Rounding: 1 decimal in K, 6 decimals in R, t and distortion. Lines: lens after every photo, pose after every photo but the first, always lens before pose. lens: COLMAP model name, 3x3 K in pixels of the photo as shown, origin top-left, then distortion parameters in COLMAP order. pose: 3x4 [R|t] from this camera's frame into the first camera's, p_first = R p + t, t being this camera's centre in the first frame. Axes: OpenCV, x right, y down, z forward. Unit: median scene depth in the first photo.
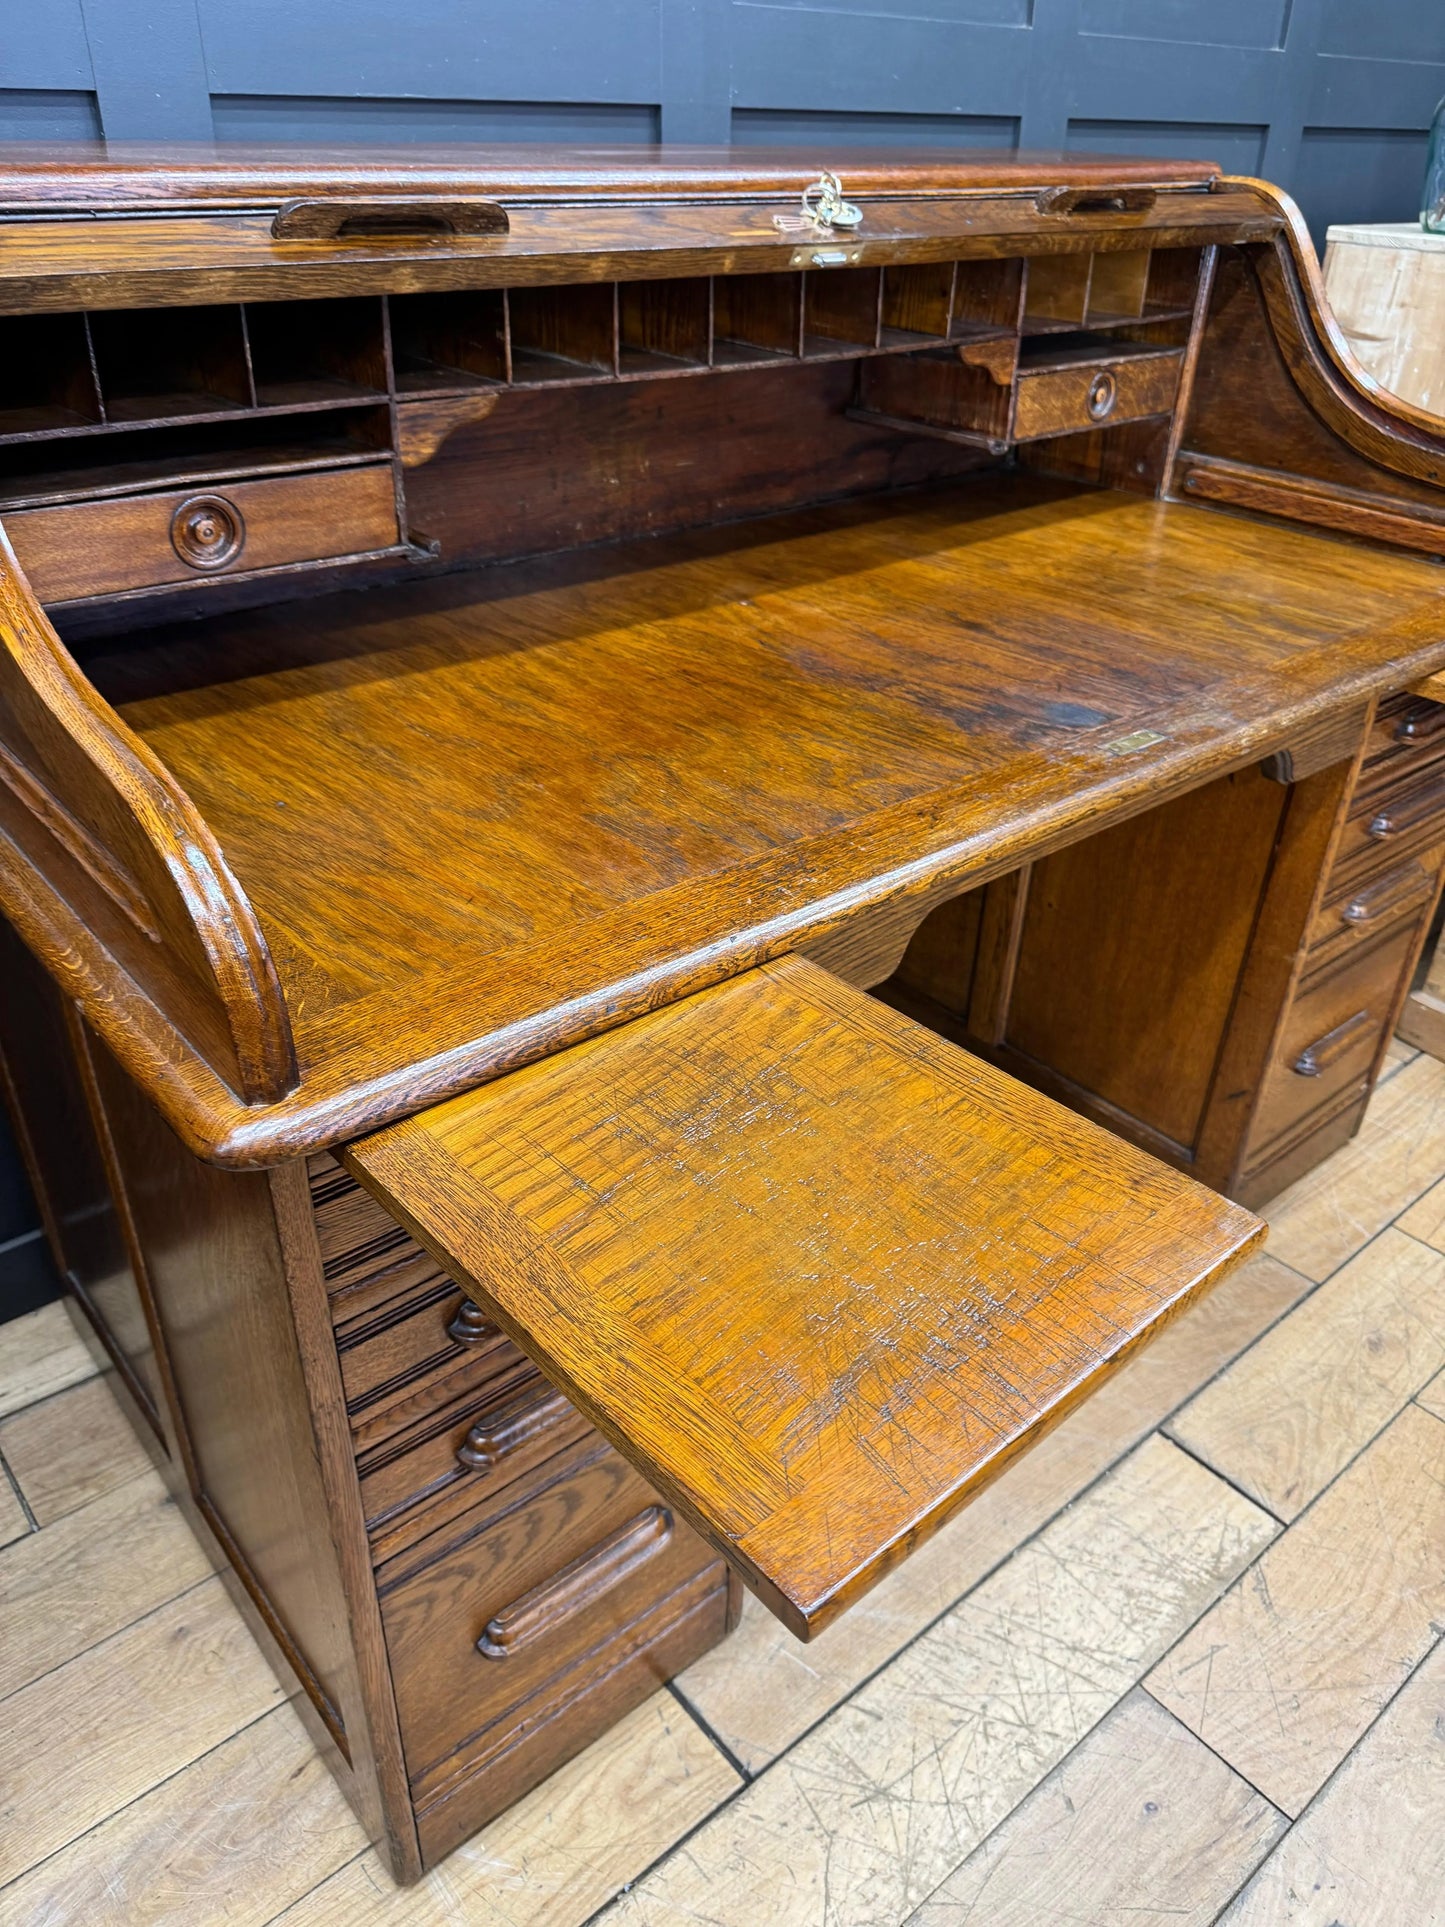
lens RADIAL K [[1369.9, 0, 725.7], [0, 1369.9, 953.5], [0, 0, 1]] dist [0.079667, -0.131174]
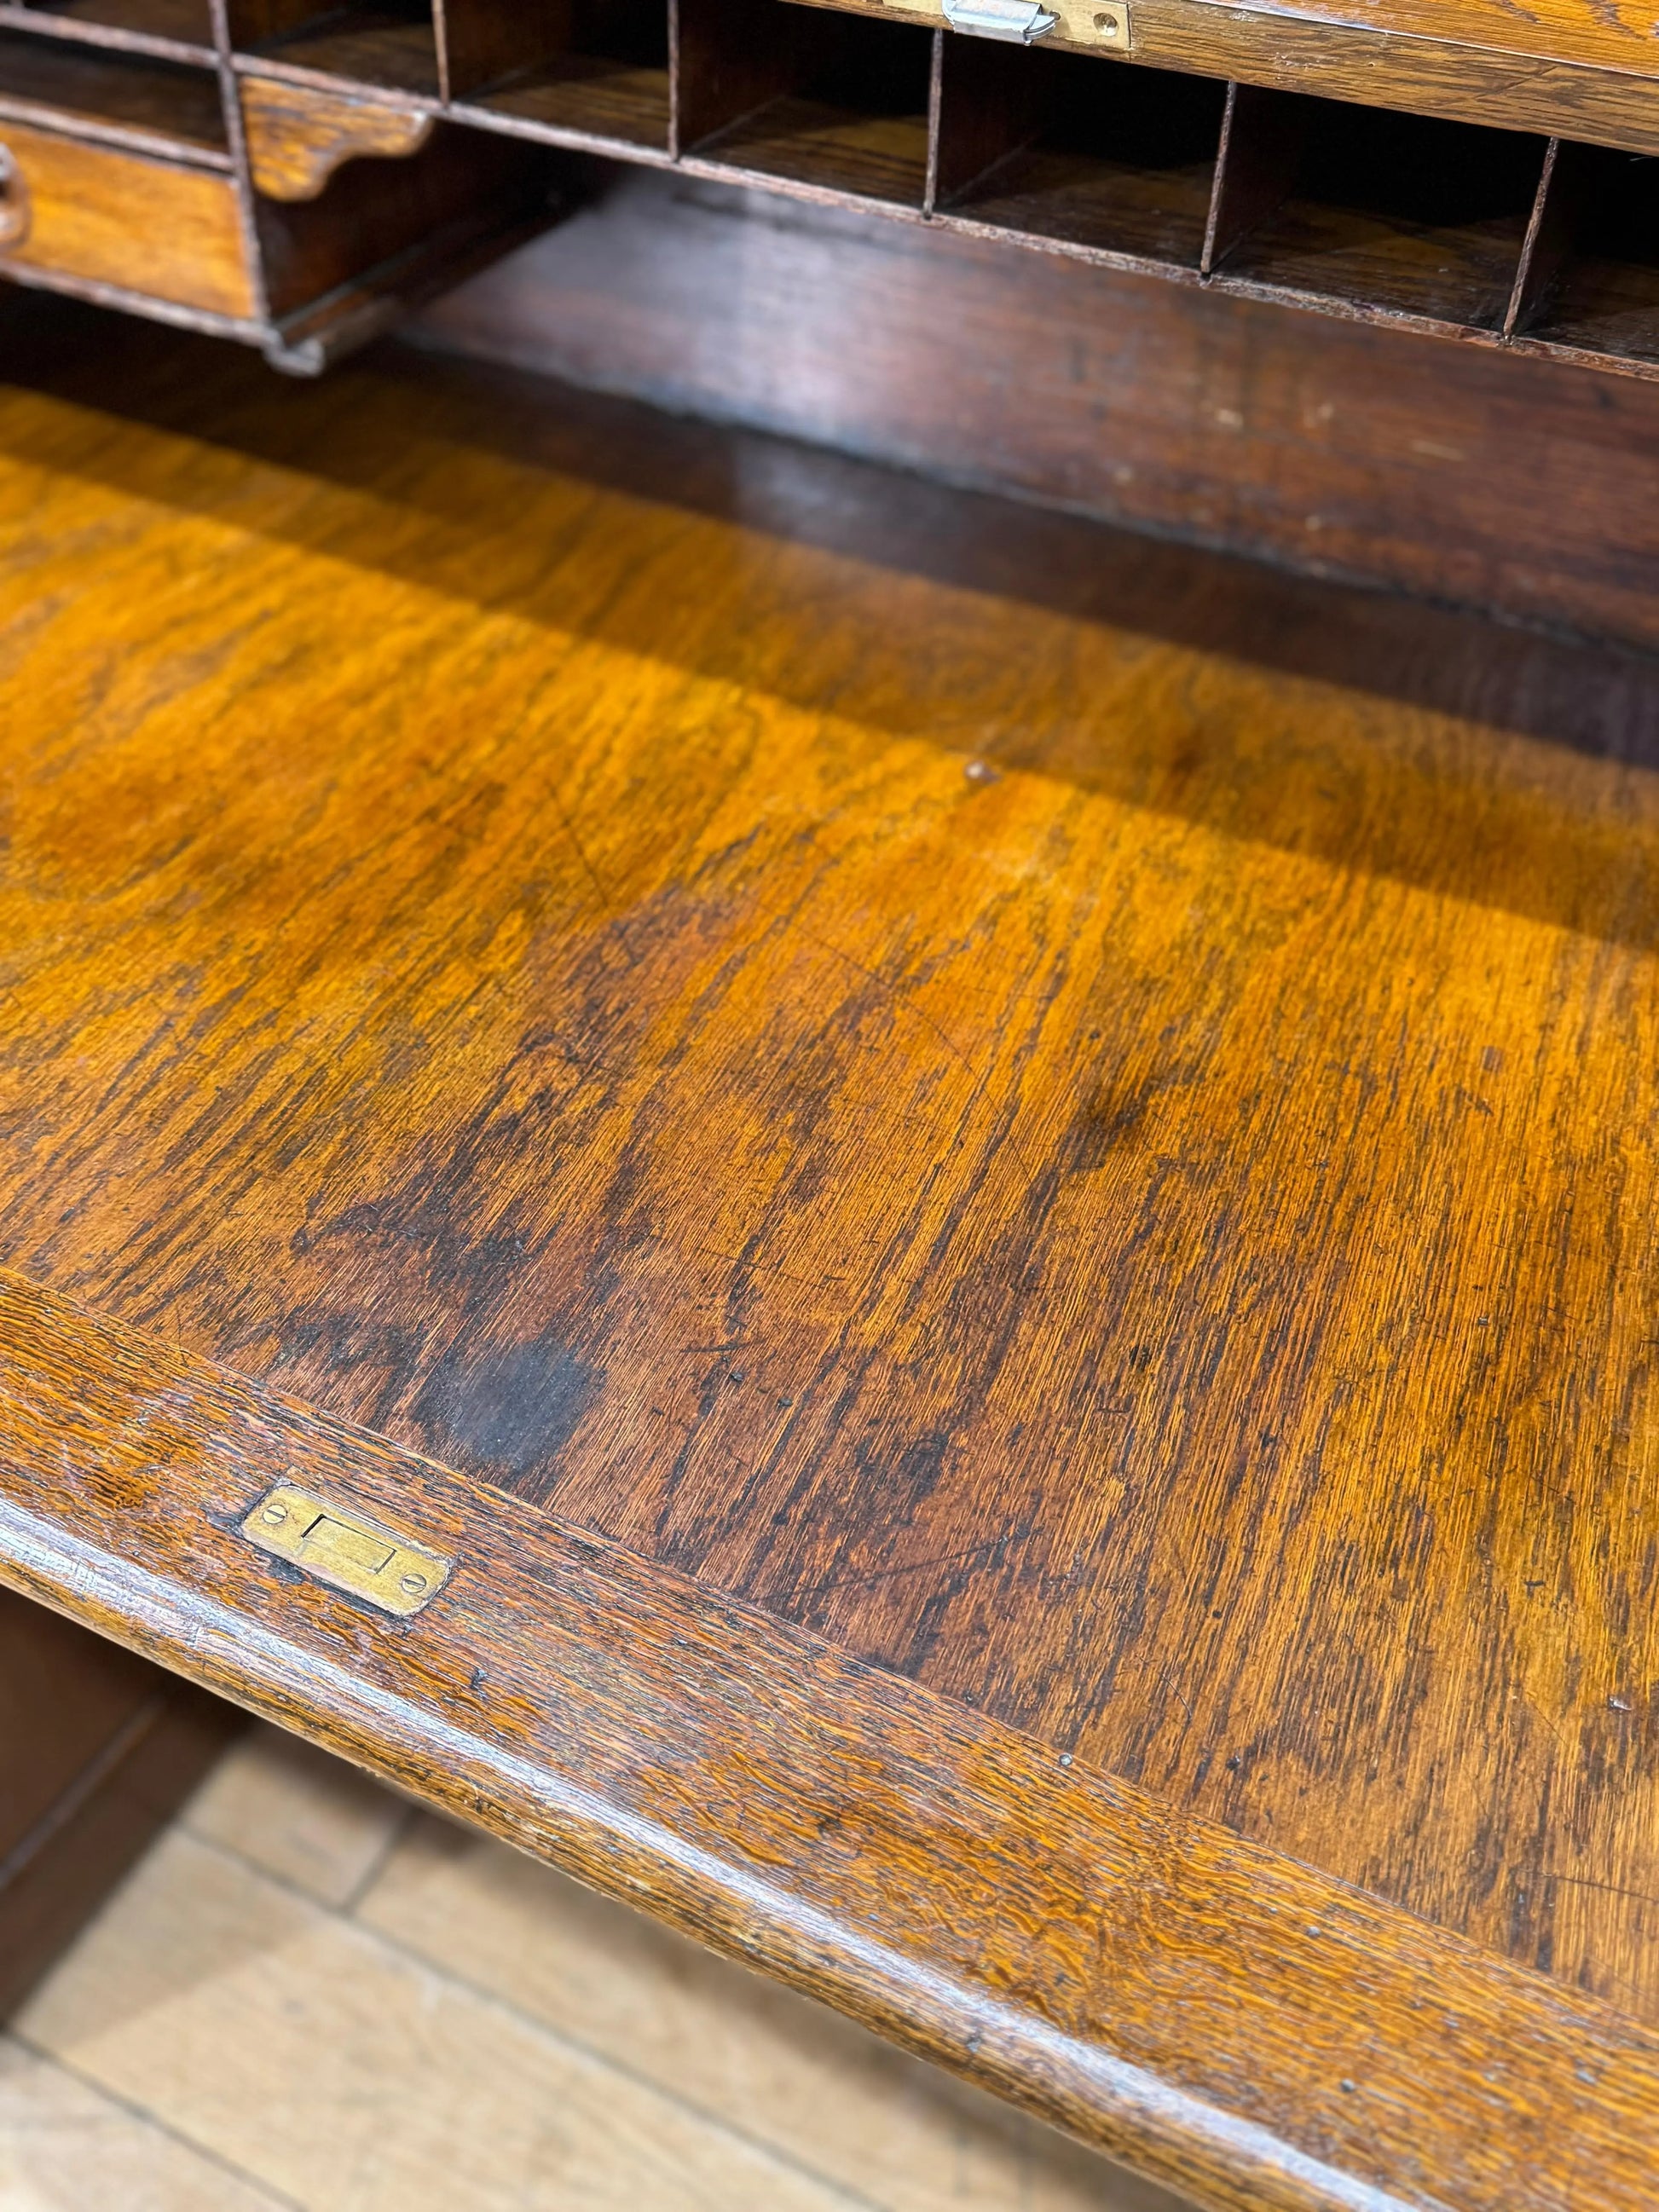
lens RADIAL K [[2055.3, 0, 829.5], [0, 2055.3, 1106.0], [0, 0, 1]] dist [0.117766, -0.214902]
pose [[0.385750, 0.605960, -0.695708, 0.576611], [-0.503056, 0.770259, 0.391963, -0.457212], [0.773389, 0.198780, 0.601960, 0.675478]]
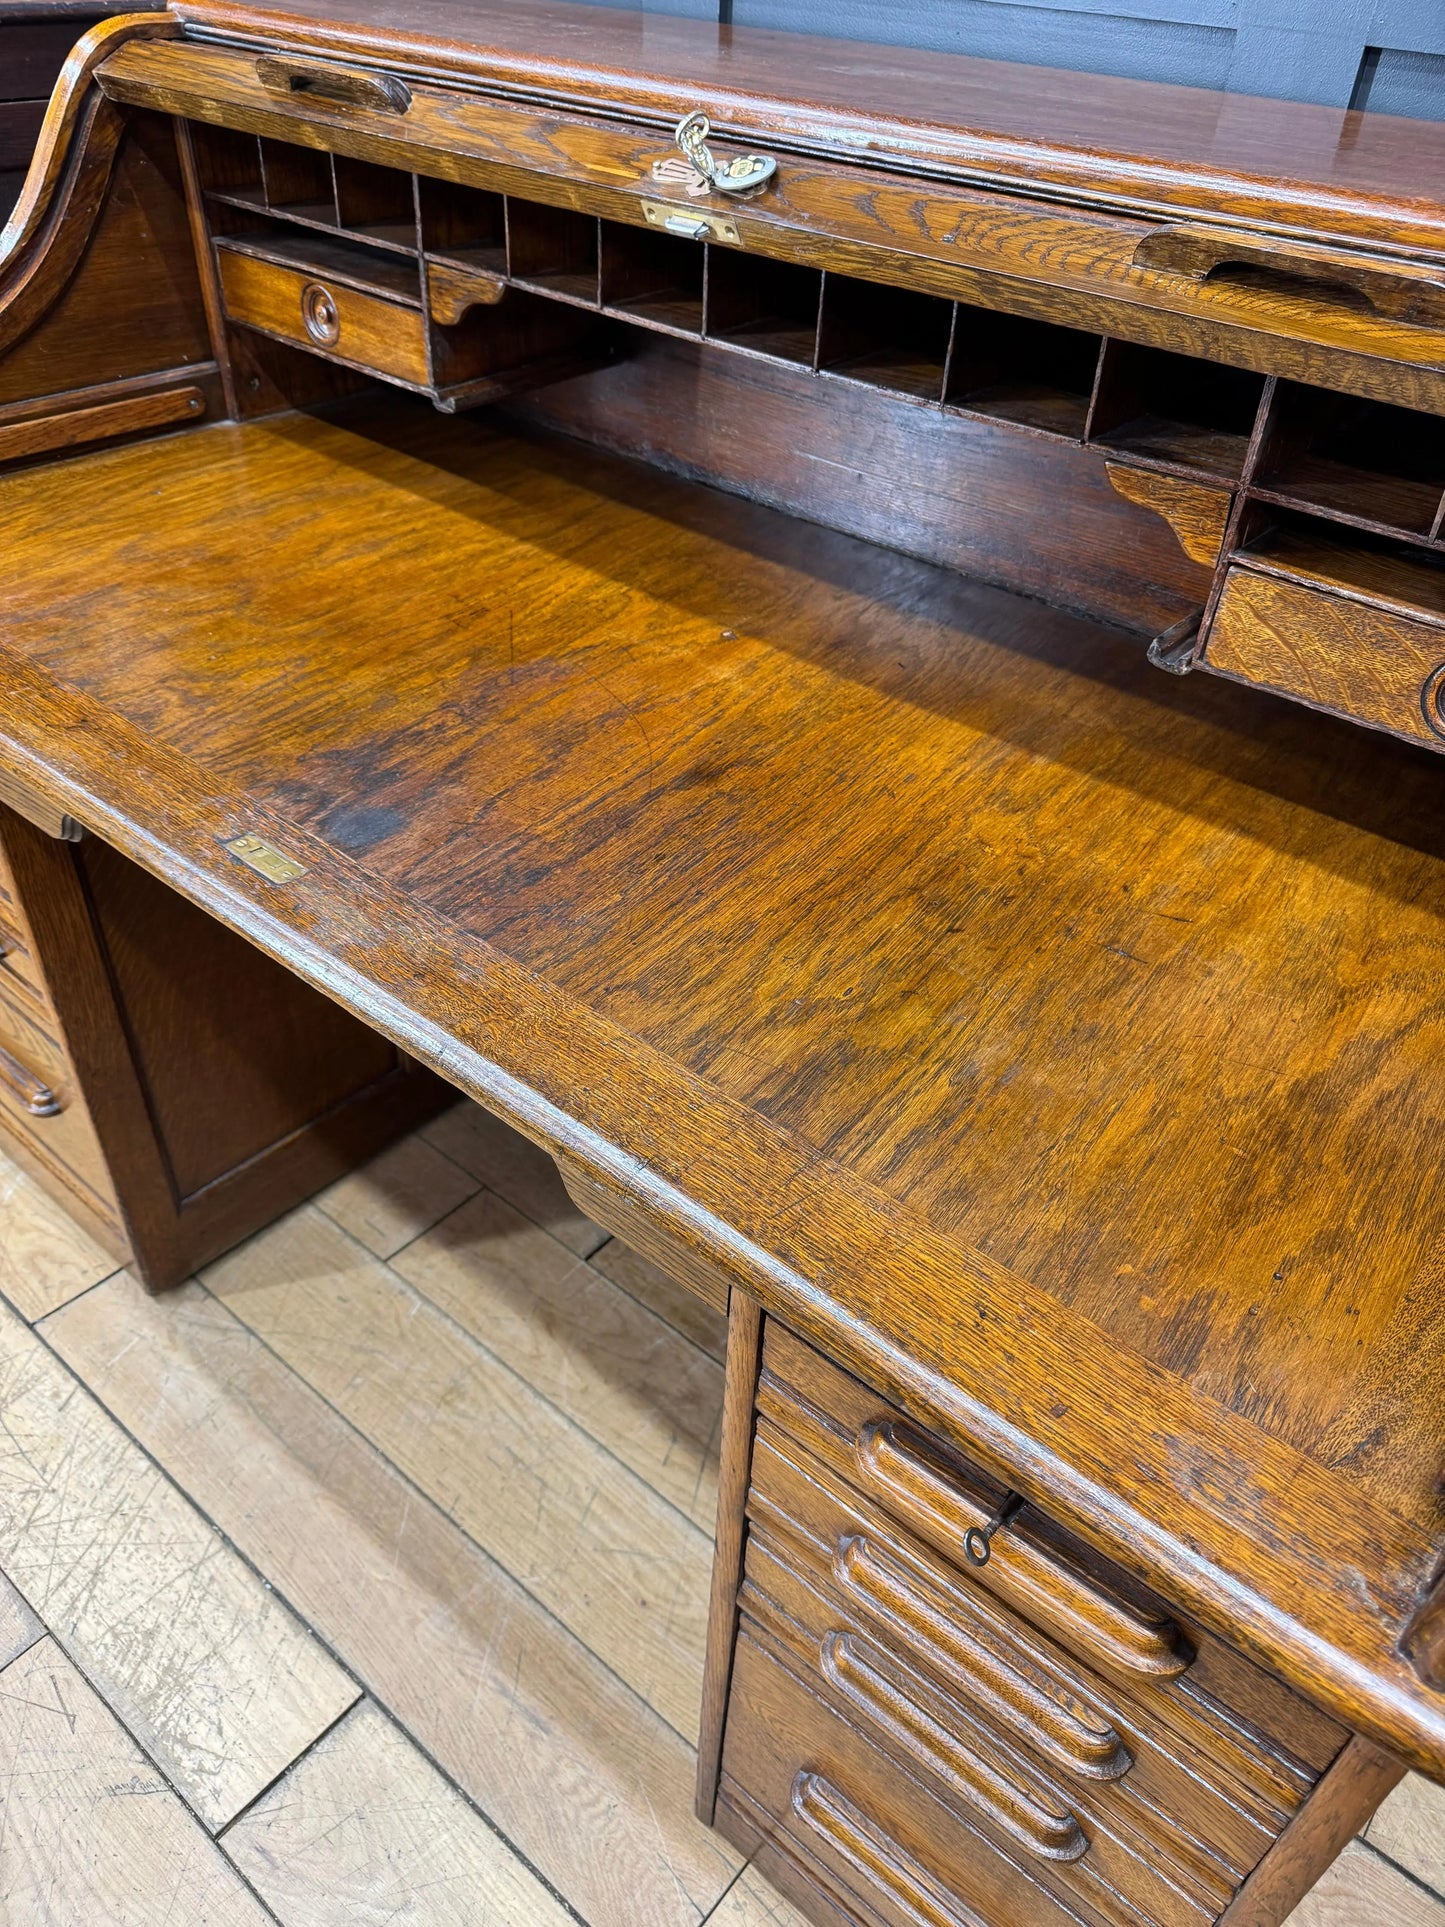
lens RADIAL K [[1375.9, 0, 722.5], [0, 1375.9, 963.5], [0, 0, 1]] dist [0.039904, -0.052311]
pose [[0.160790, 0.601188, -0.782764, 0.887294], [-0.550359, 0.712951, 0.434518, -0.534409], [0.819300, 0.360935, 0.445504, 0.791831]]
